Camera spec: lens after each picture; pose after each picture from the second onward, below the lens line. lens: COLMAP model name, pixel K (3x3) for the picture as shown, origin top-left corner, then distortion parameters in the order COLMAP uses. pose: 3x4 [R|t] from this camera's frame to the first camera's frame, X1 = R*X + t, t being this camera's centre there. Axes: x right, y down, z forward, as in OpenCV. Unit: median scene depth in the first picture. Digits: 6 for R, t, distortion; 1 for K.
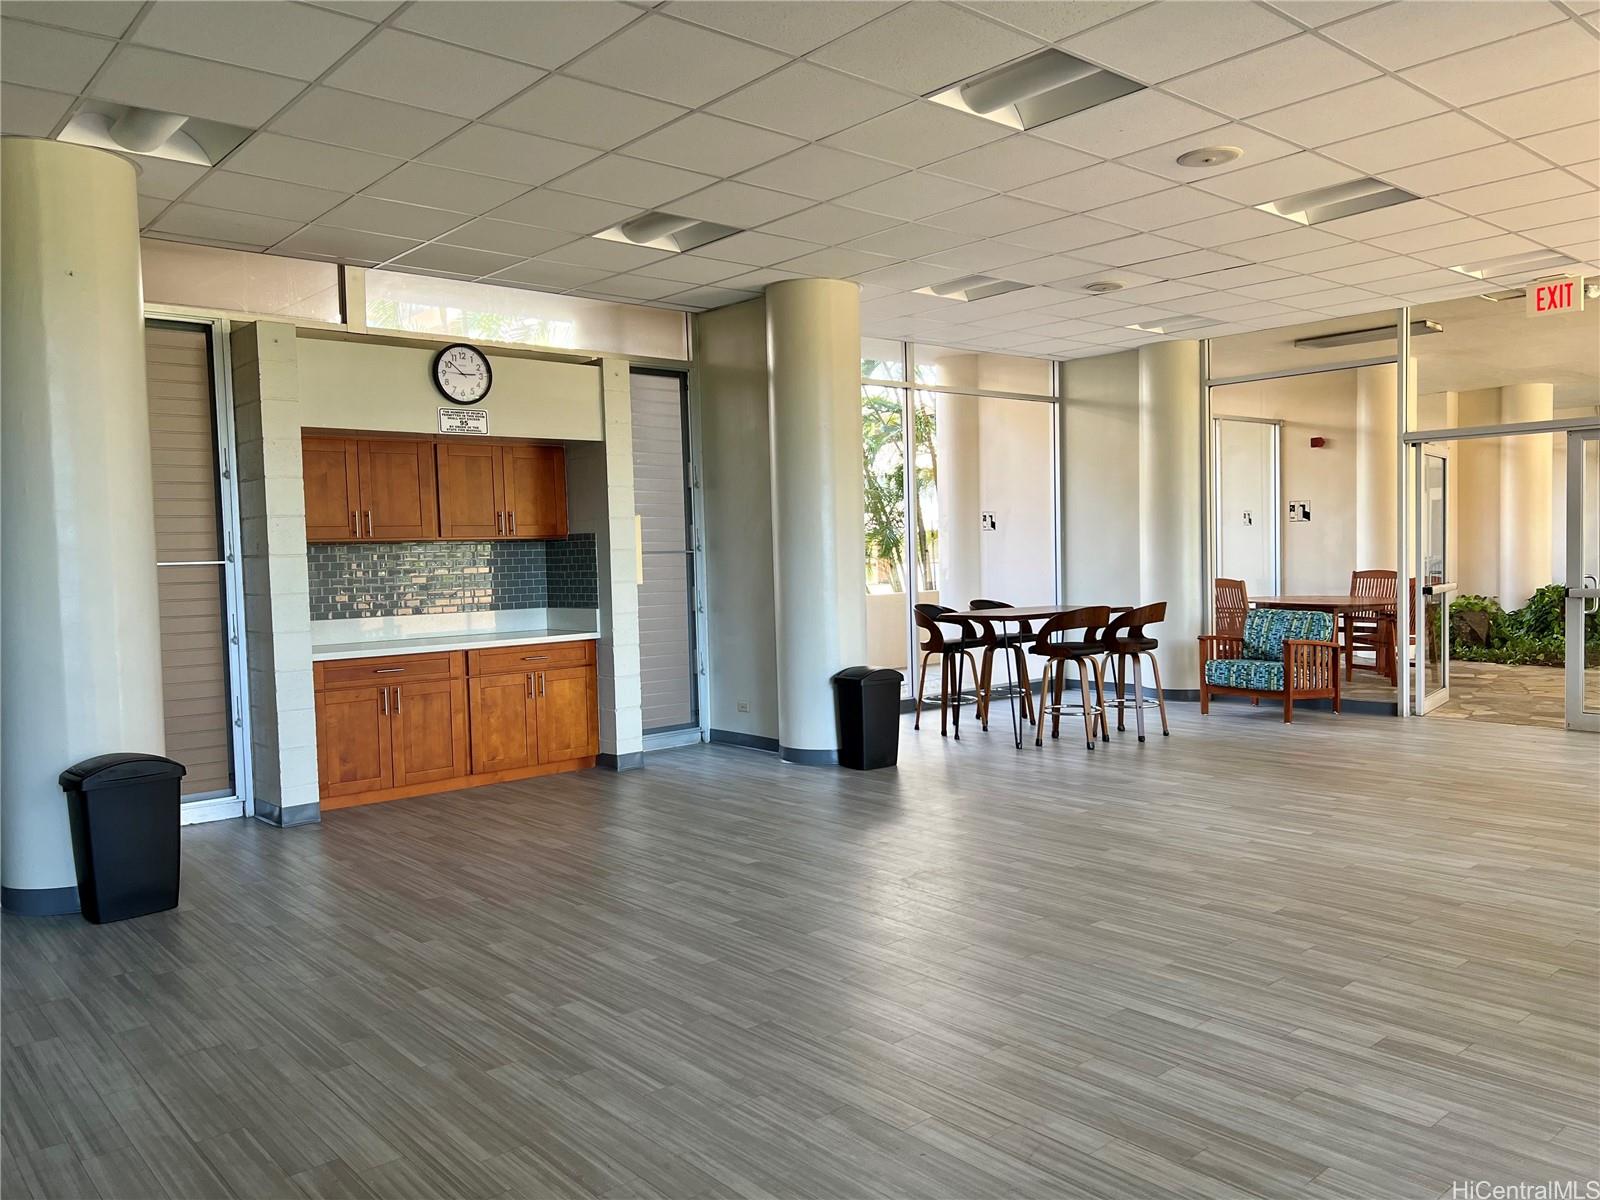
lens RADIAL K [[1209.4, 0, 808.8], [0, 1209.4, 609.8], [0, 0, 1]] dist [0.030919, -0.018162]
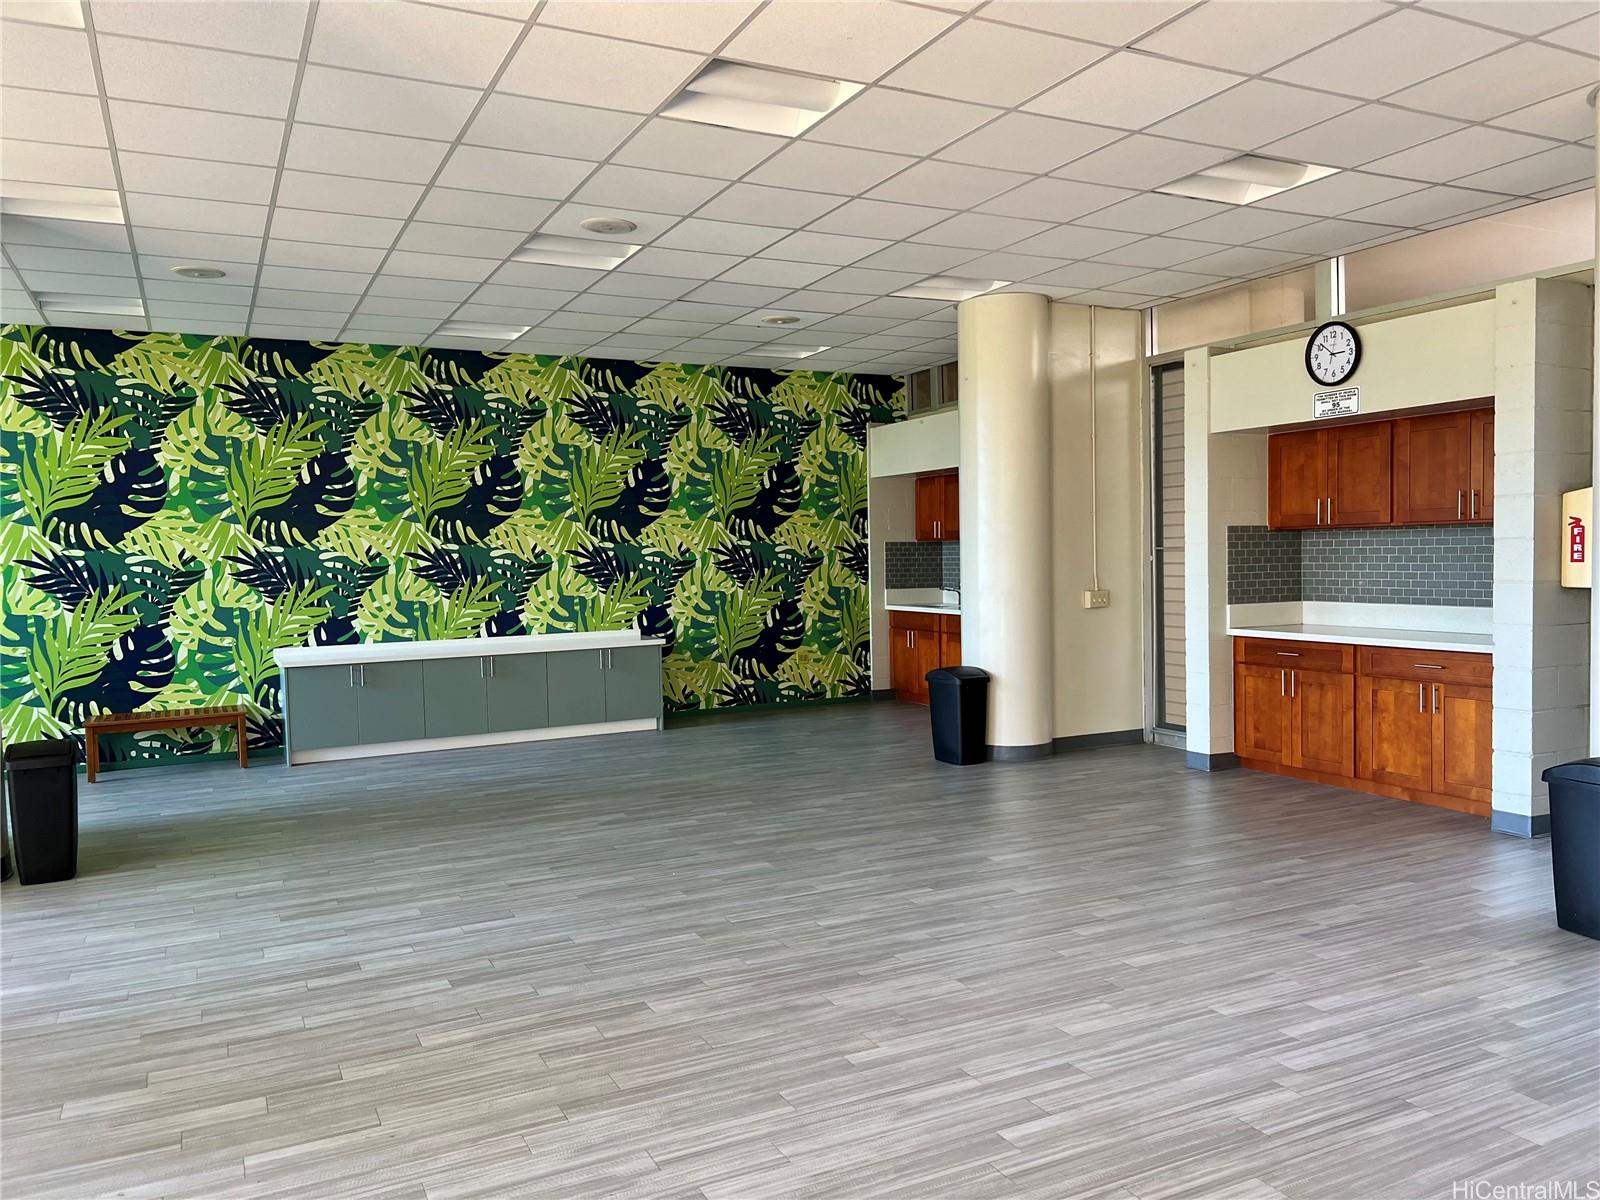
lens RADIAL K [[1209.4, 0, 808.4], [0, 1209.4, 595.7], [0, 0, 1]] dist [0.030919, -0.018162]
pose [[-0.257038, 0.065258, -0.964195, 1.182624], [-0.022543, 0.997041, 0.073491, -0.104126], [0.966138, 0.040626, -0.254807, 1.345868]]
